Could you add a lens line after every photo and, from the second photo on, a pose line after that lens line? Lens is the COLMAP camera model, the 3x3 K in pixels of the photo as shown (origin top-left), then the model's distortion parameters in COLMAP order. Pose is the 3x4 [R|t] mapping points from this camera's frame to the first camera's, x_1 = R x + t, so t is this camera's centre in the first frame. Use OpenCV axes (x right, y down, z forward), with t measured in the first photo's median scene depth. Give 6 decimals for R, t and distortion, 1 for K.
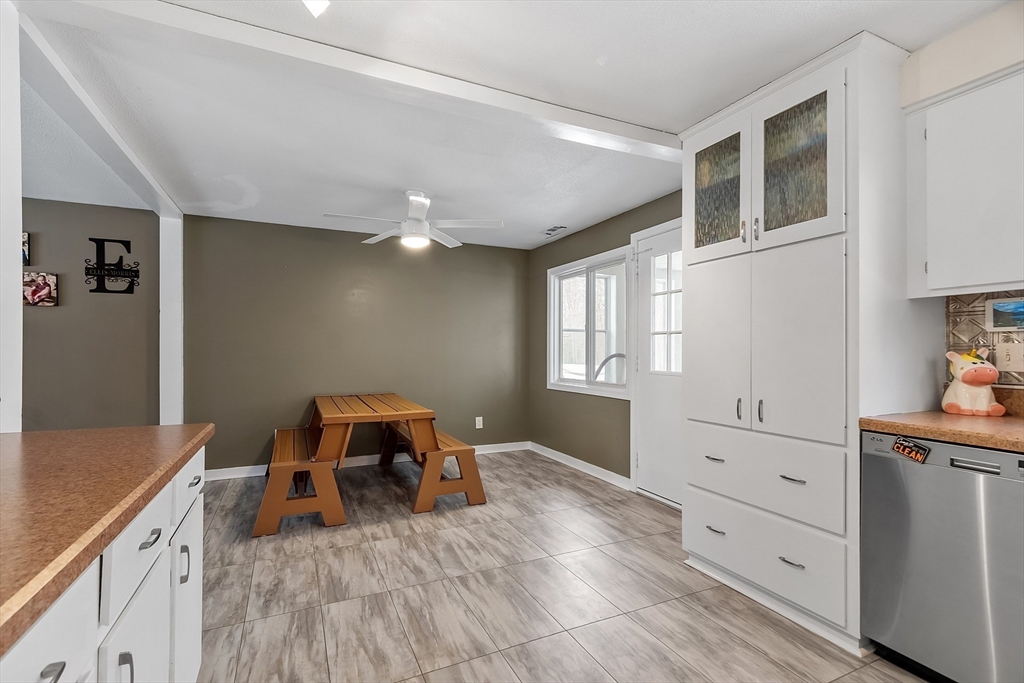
lens RADIAL K [[456.6, 0, 505.8], [0, 456.6, 348.9], [0, 0, 1]] dist [0.005448, -0.001925]
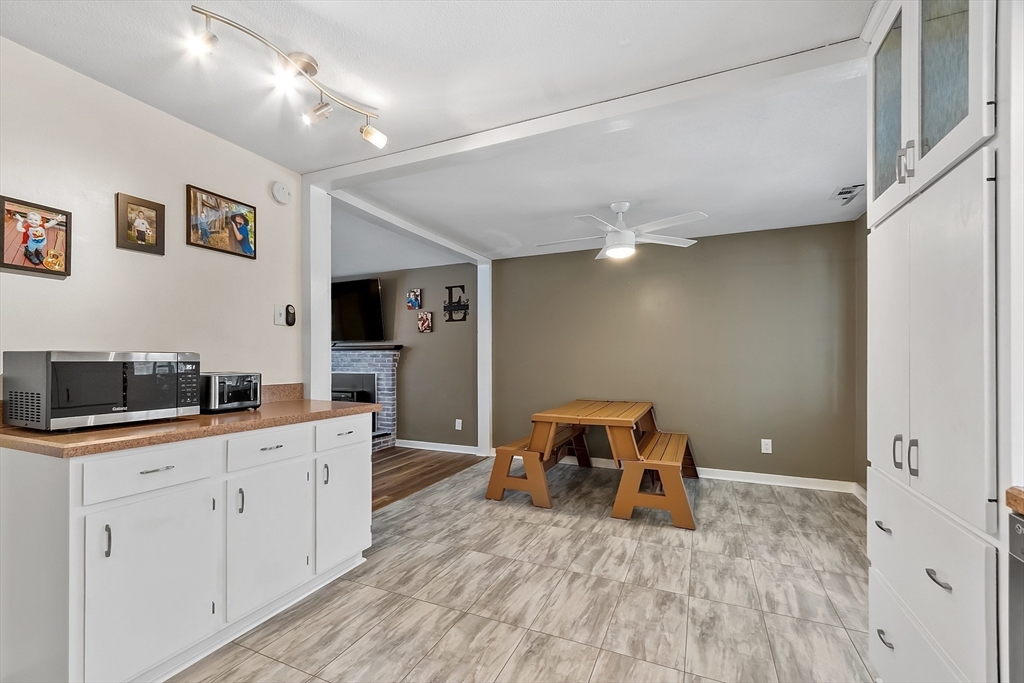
lens RADIAL K [[456.6, 0, 462.5], [0, 456.6, 359.4], [0, 0, 1]] dist [0.005448, -0.001925]
pose [[0.625233, -0.001770, -0.780436, 0.394380], [0.006631, 0.999973, 0.003044, -0.001739], [0.780410, -0.007078, 0.625228, 0.094032]]
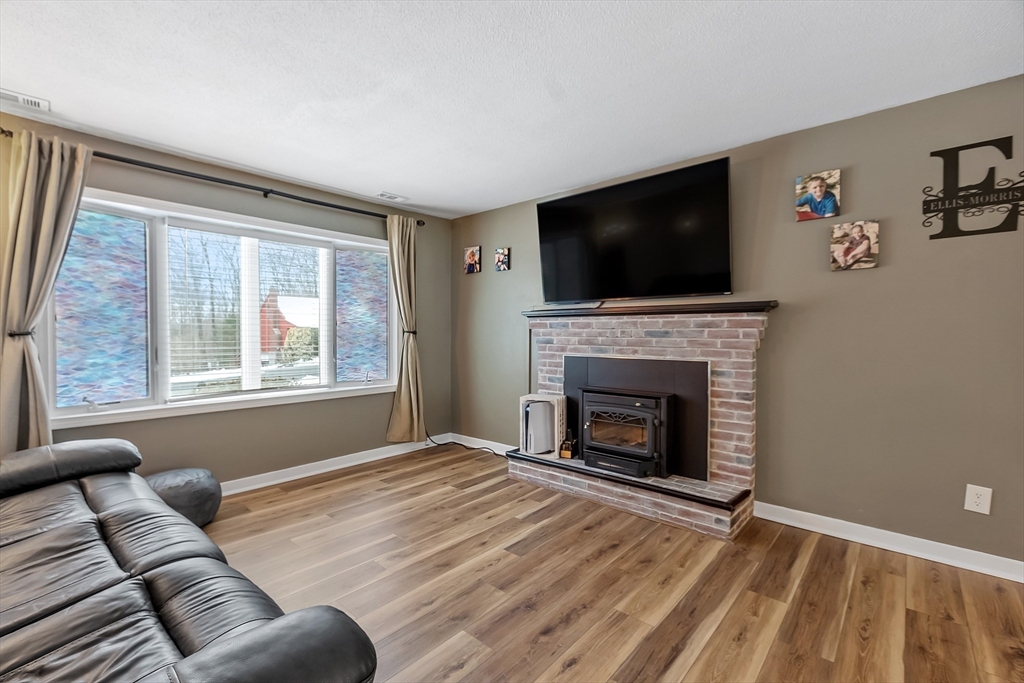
lens RADIAL K [[456.6, 0, 473.5], [0, 456.6, 345.7], [0, 0, 1]] dist [0.005448, -0.001925]
pose [[0.366557, 0.023730, -0.930093, -0.657421], [0.000526, 0.999669, 0.025713, 0.005497], [0.930396, -0.009915, 0.366423, 0.225621]]
